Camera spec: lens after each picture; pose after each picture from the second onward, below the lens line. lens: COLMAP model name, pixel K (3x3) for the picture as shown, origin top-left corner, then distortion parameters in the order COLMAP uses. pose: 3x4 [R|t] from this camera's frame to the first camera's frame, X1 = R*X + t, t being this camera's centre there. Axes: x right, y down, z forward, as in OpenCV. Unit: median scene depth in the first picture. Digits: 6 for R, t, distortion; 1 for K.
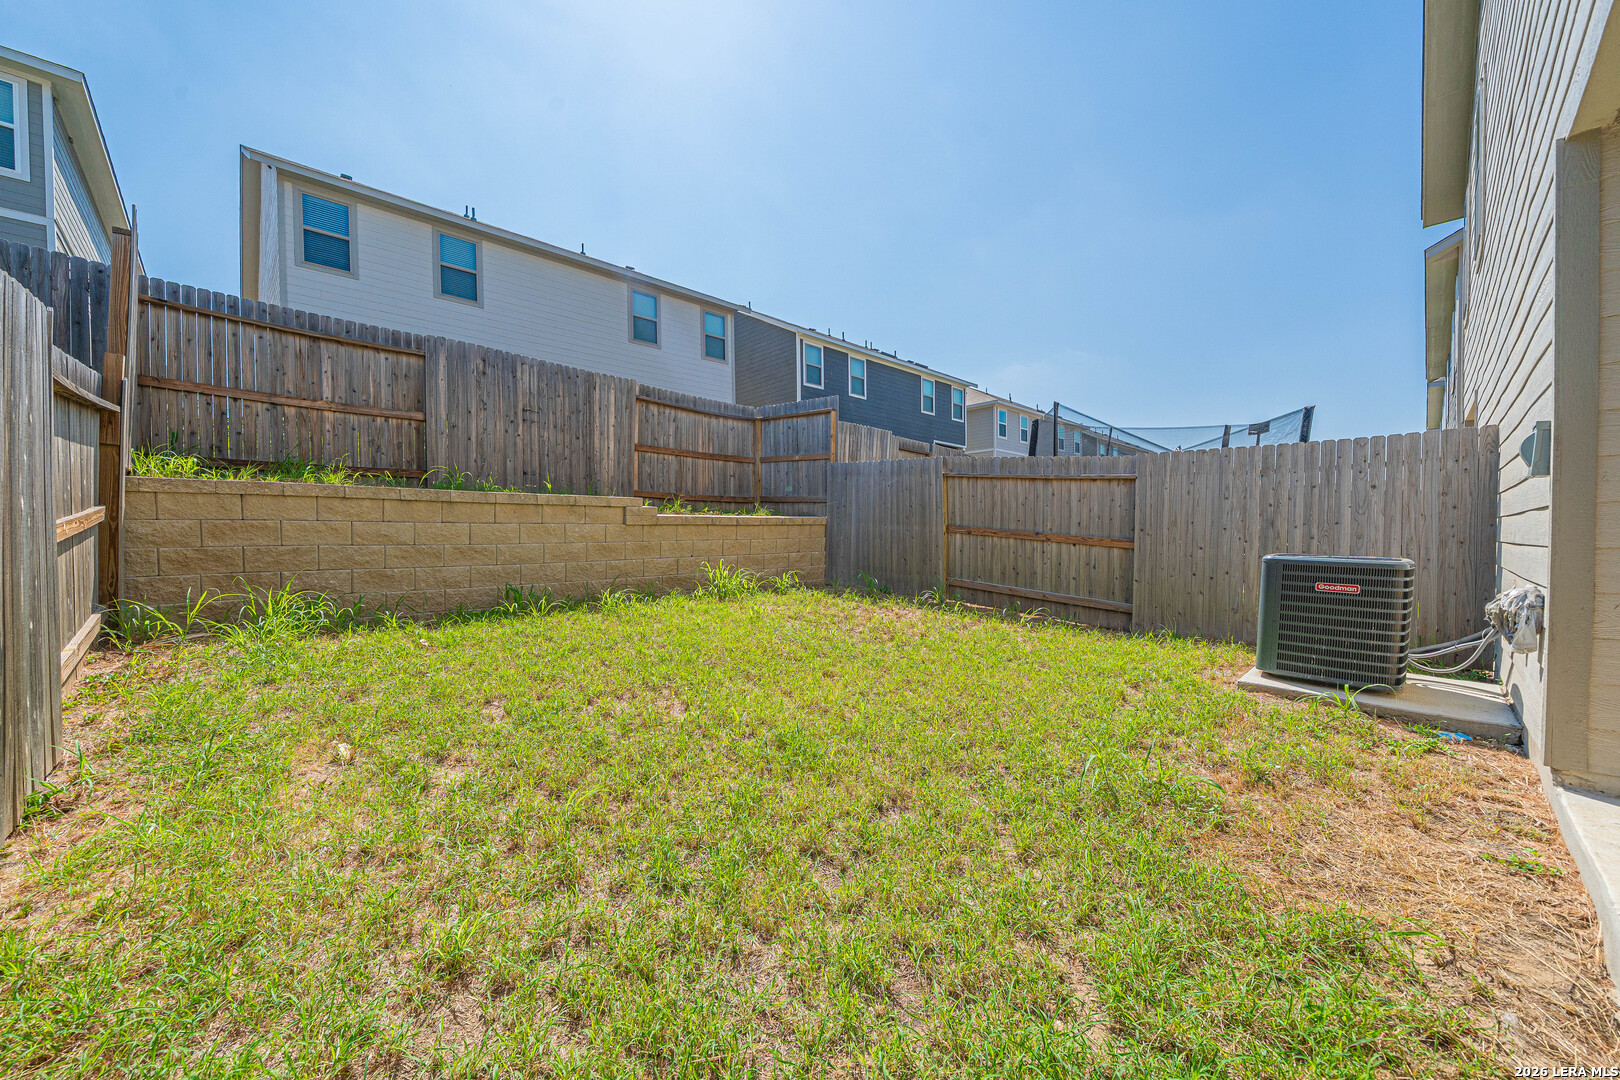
lens RADIAL K [[602.6, 0, 800.6], [0, 602.6, 546.5], [0, 0, 1]] dist [-0.000747, -0.000065]
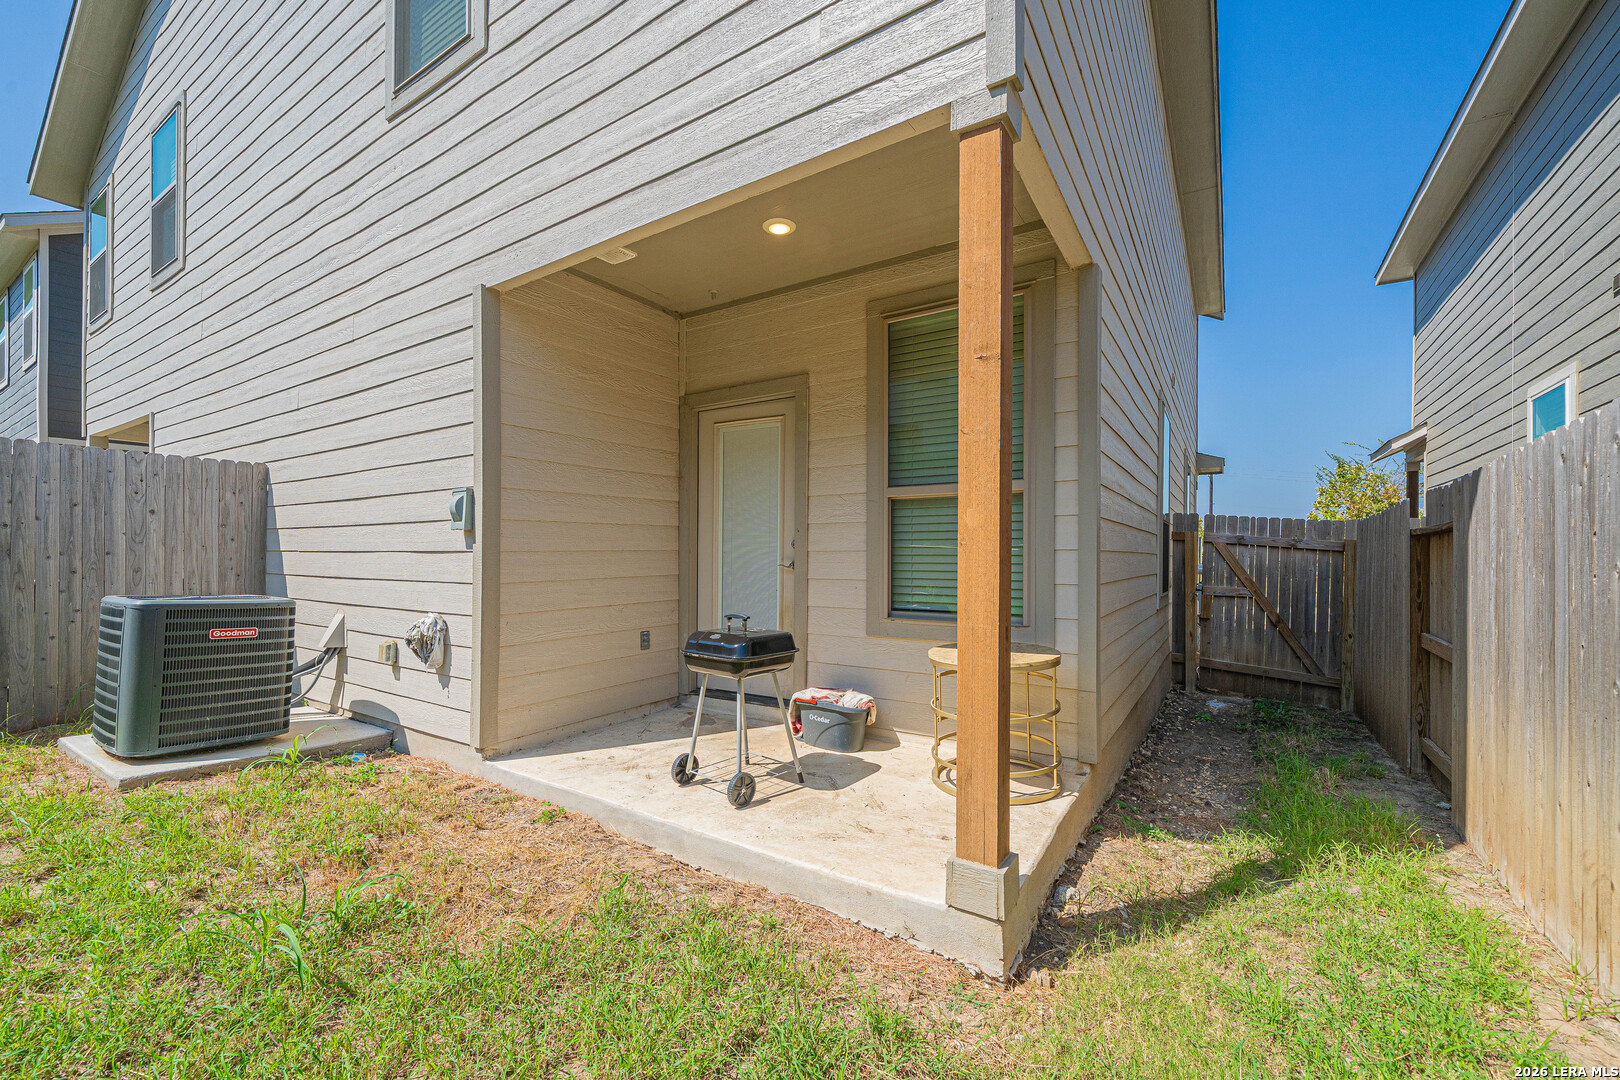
lens RADIAL K [[653.7, 0, 807.9], [0, 653.7, 554.5], [0, 0, 1]] dist [-0.000634, -0.000301]
pose [[-0.225371, 0.009168, 0.974230, -0.164140], [0.010169, 0.999923, -0.007058, -0.022463], [-0.974220, 0.008316, -0.225447, 0.300328]]
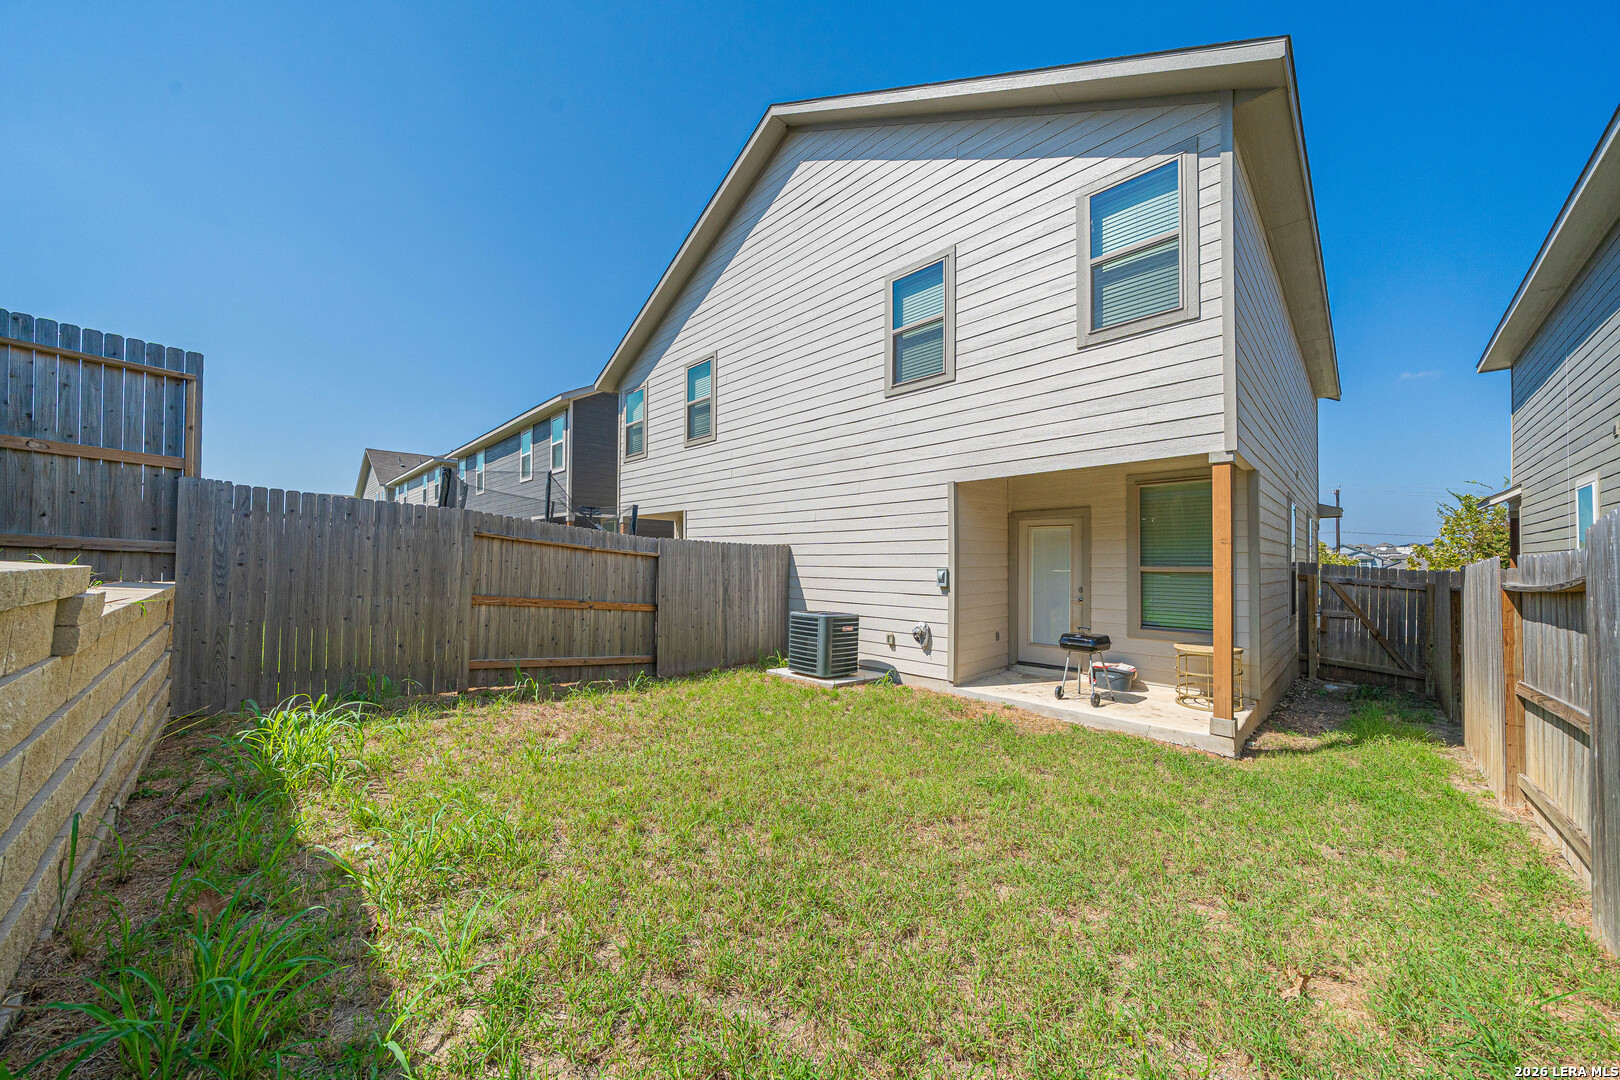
lens RADIAL K [[559.5, 0, 803.0], [0, 559.5, 552.6], [0, 0, 1]] dist [-0.006925, 0.000136]
pose [[-0.011792, 0.025732, 0.999599, -0.796263], [0.006877, 0.999647, -0.025652, -0.110106], [-0.999907, 0.006571, -0.011965, 0.879483]]
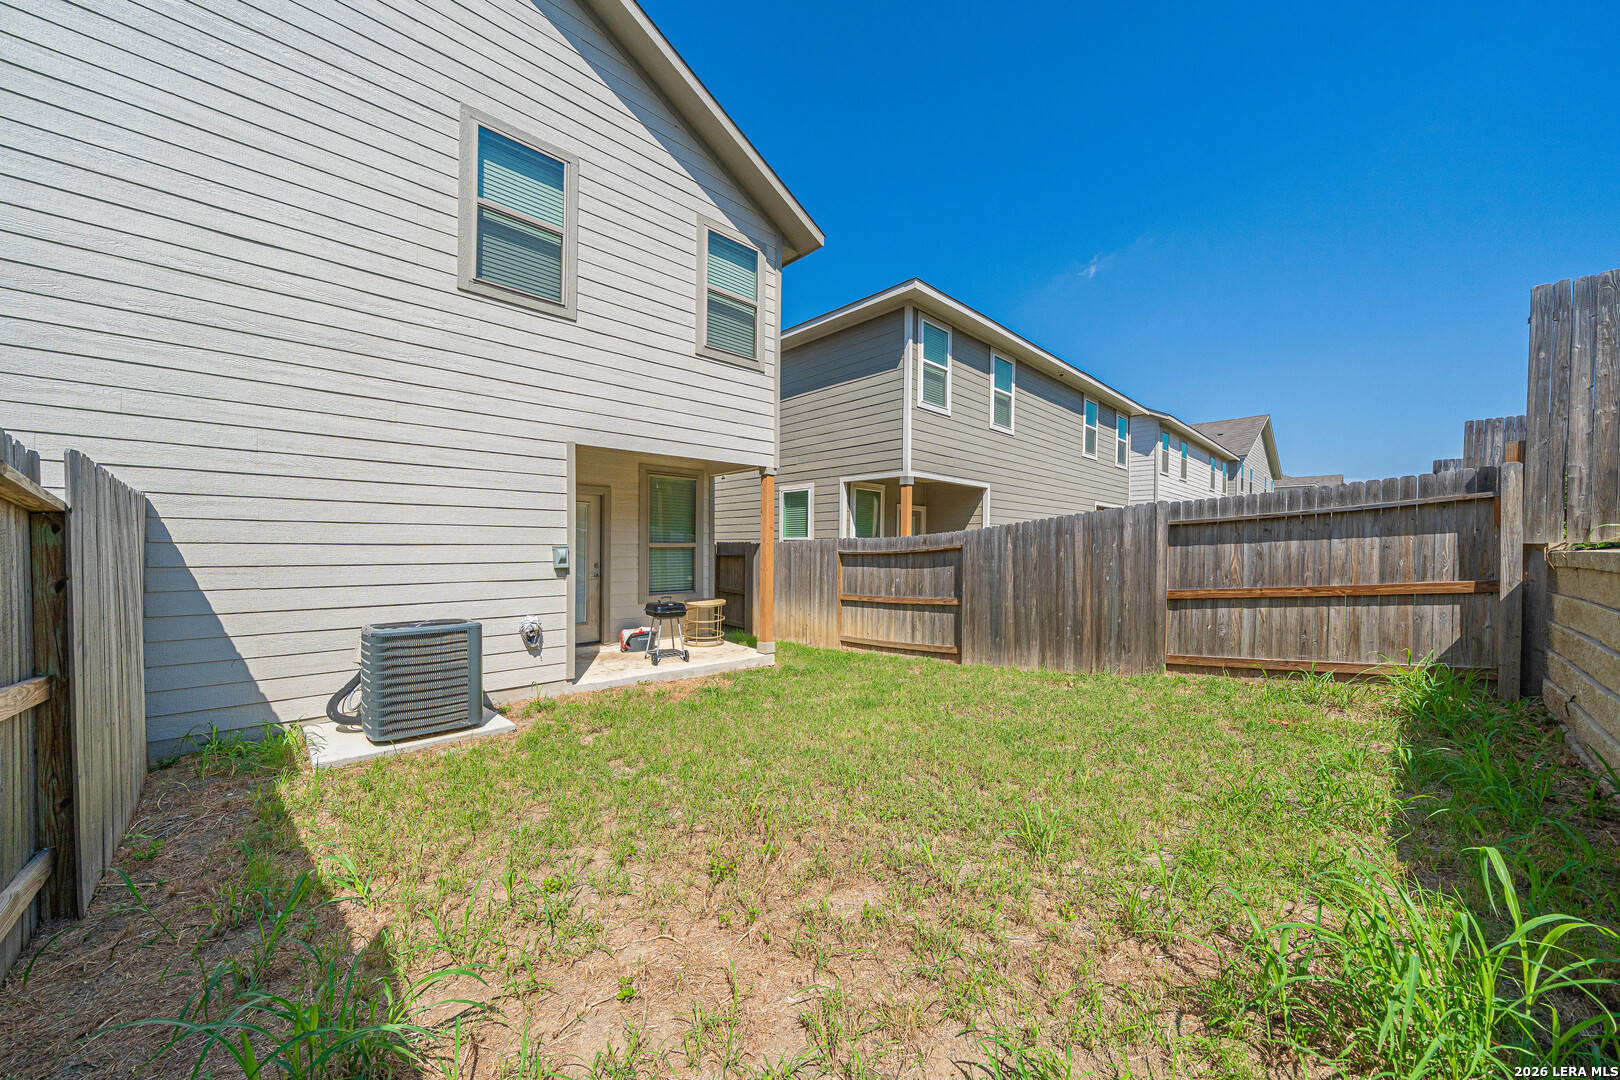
lens RADIAL K [[591.5, 0, 818.8], [0, 591.5, 551.9], [0, 0, 1]] dist [-0.000446, 0.000042]
pose [[-0.999737, -0.001739, -0.022850, 0.112654], [-0.002359, 0.999629, 0.027128, -0.126213], [0.022795, 0.027175, -0.999371, 1.753360]]
